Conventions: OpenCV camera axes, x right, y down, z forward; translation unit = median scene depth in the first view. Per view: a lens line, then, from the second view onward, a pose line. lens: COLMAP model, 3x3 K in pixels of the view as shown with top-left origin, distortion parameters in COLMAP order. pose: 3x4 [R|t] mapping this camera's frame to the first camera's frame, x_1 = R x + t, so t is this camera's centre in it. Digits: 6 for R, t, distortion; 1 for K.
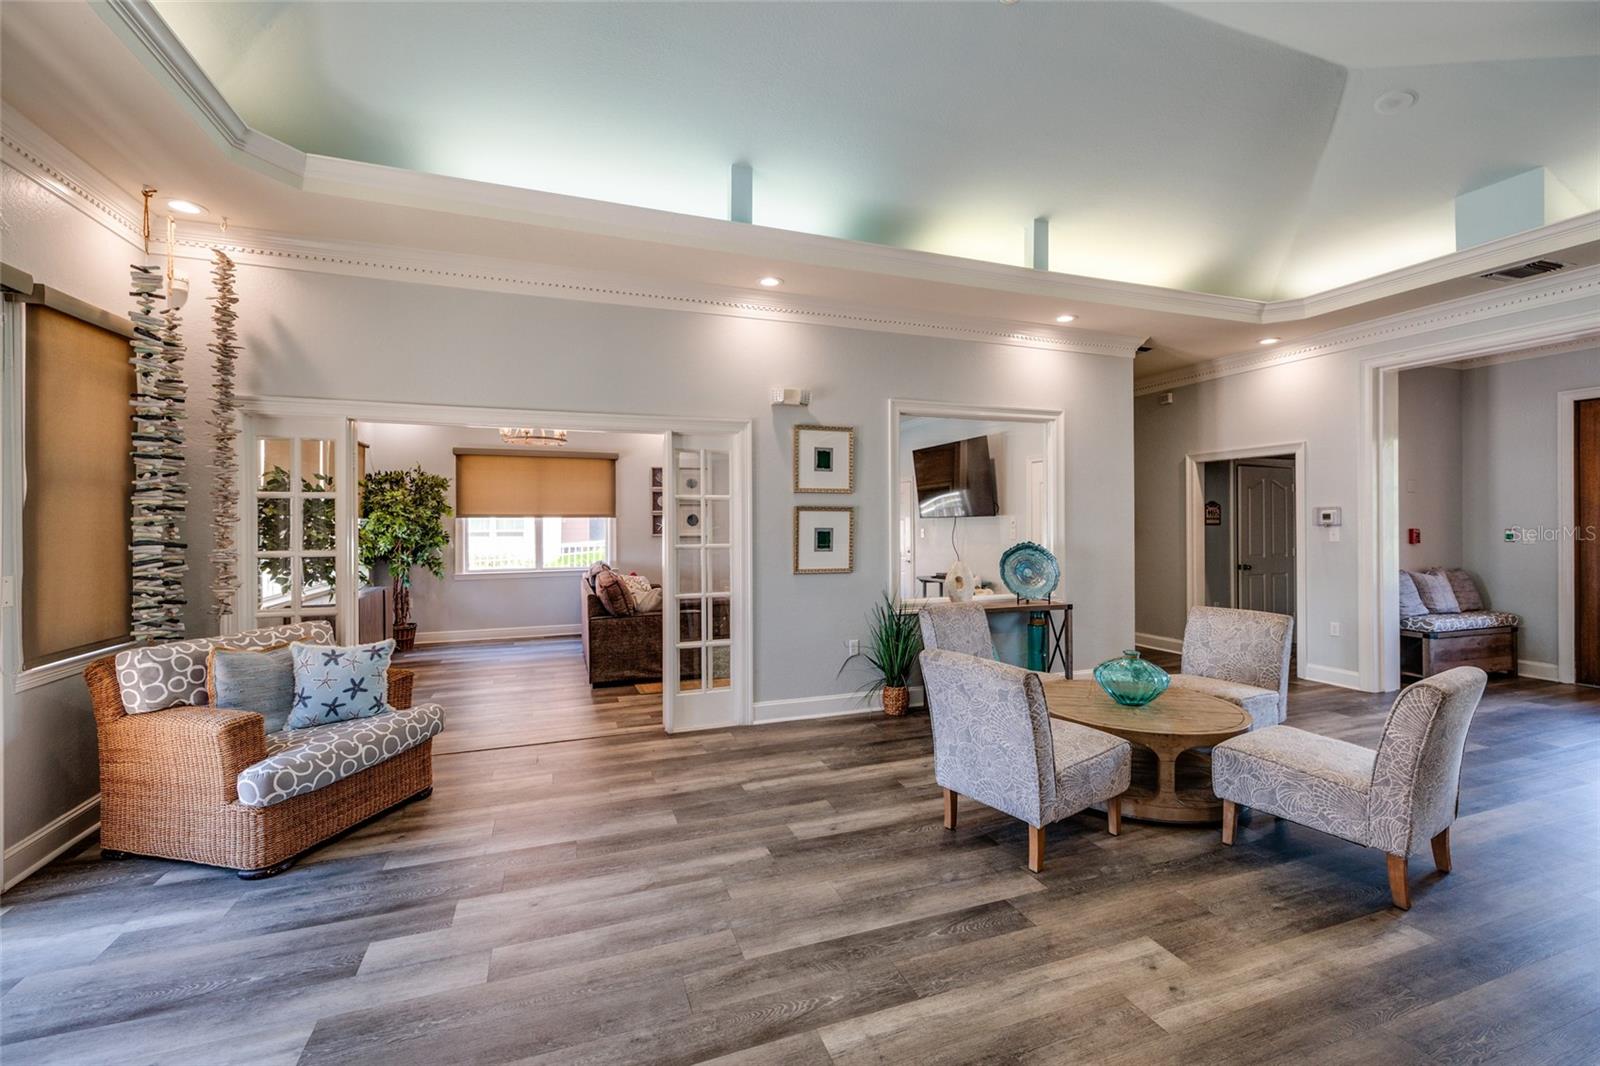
lens RADIAL K [[674.3, 0, 801.7], [0, 674.3, 528.4], [0, 0, 1]] dist [0.001565, -0.000130]
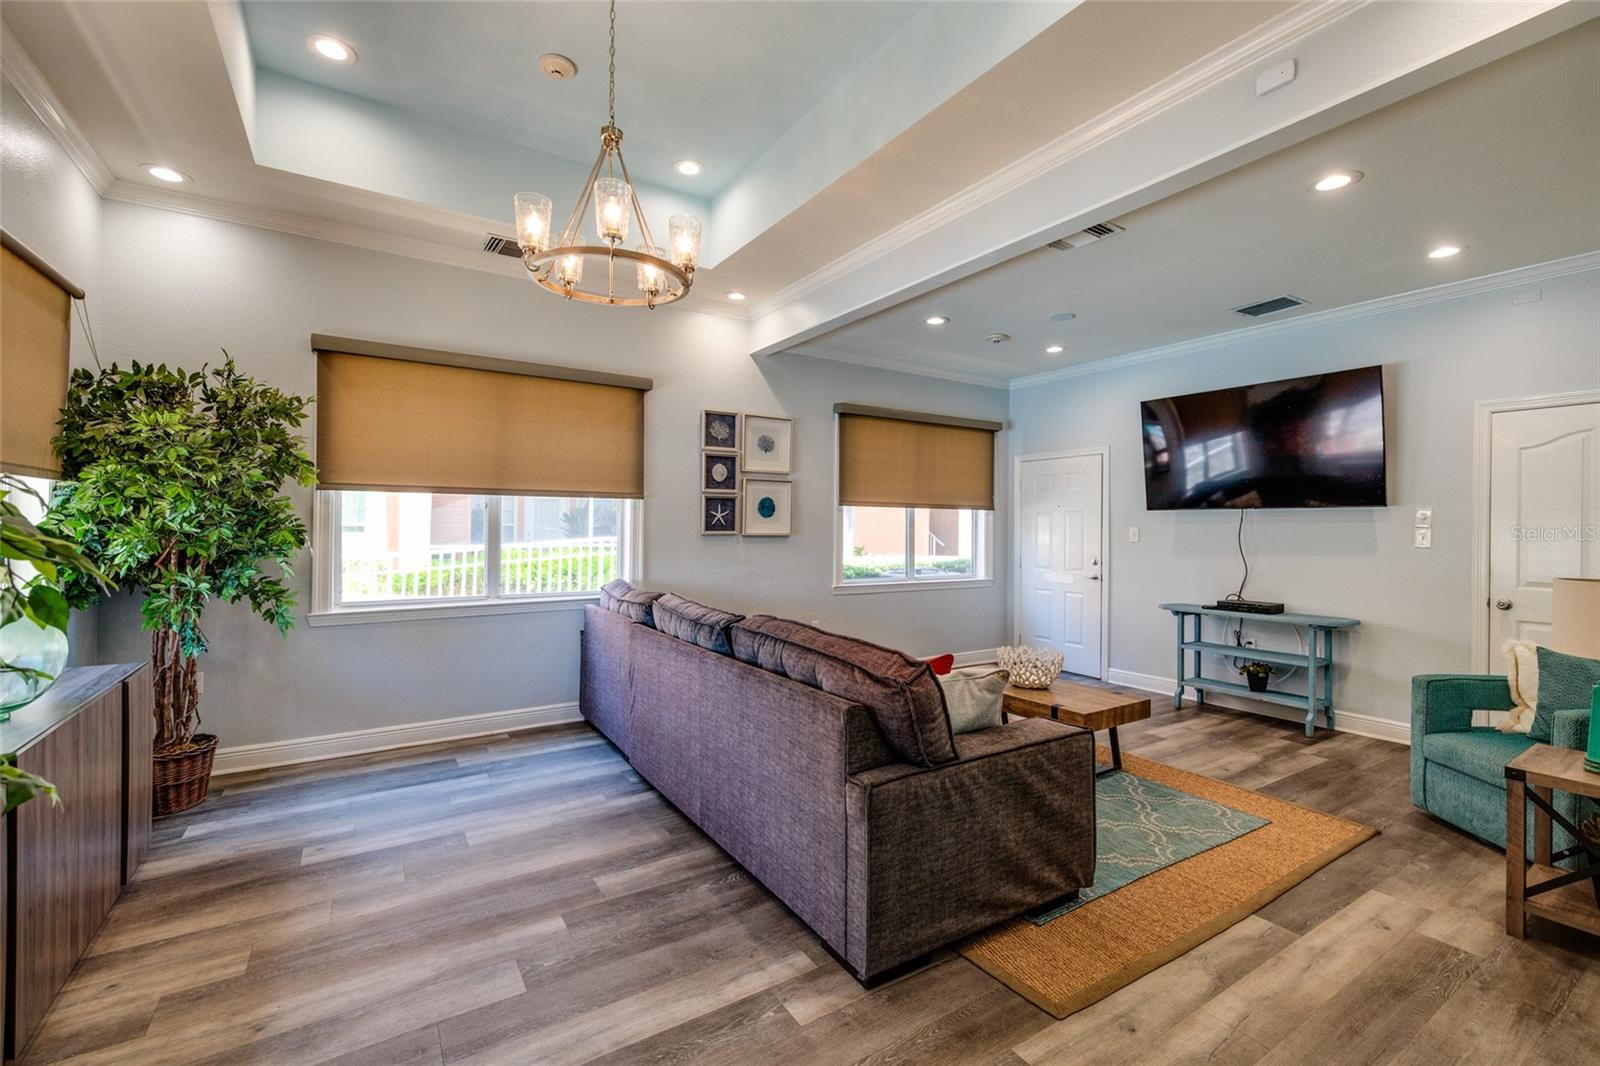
lens RADIAL K [[674.3, 0, 792.5], [0, 674.3, 530.1], [0, 0, 1]] dist [0.001565, -0.000130]
pose [[0.973863, 0.013415, 0.226740, -0.325411], [-0.014701, 0.999884, 0.003985, 0.005826], [-0.226660, -0.007215, 0.973947, 0.520623]]
